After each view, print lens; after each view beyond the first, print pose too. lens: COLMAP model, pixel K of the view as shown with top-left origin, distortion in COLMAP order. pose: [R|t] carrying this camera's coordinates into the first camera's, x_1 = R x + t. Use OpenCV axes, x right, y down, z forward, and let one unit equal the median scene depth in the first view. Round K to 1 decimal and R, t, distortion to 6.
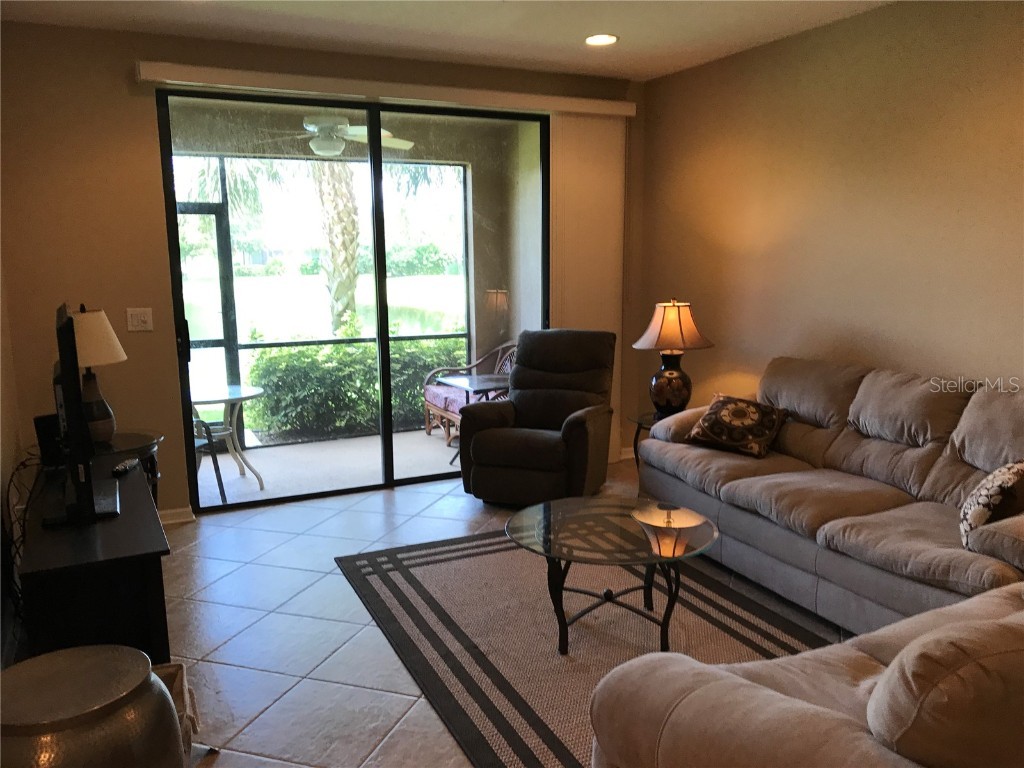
lens RADIAL K [[844.0, 0, 512.1], [0, 844.0, 405.4], [0, 0, 1]] dist [0.032682, -0.002572]
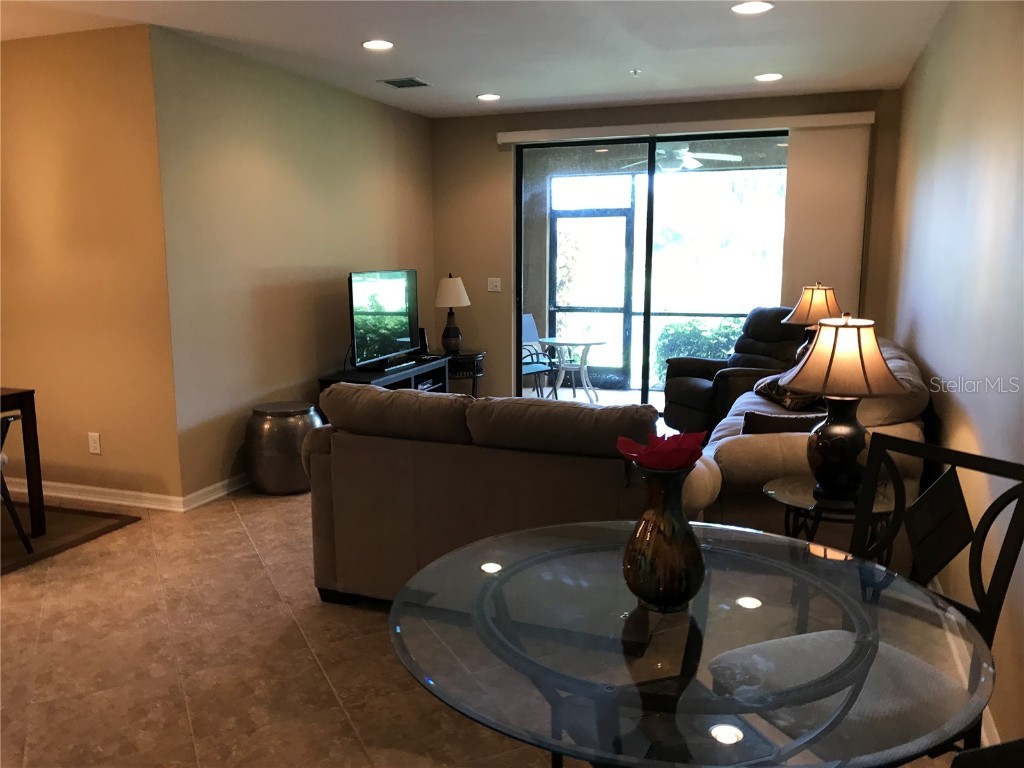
lens RADIAL K [[844.0, 0, 480.9], [0, 844.0, 381.3], [0, 0, 1]] dist [0.032682, -0.002572]
pose [[0.686555, 0.119876, -0.717128, 0.636028], [-0.131581, 0.990514, 0.039604, 0.021880], [0.715073, 0.067170, 0.695815, -0.137039]]
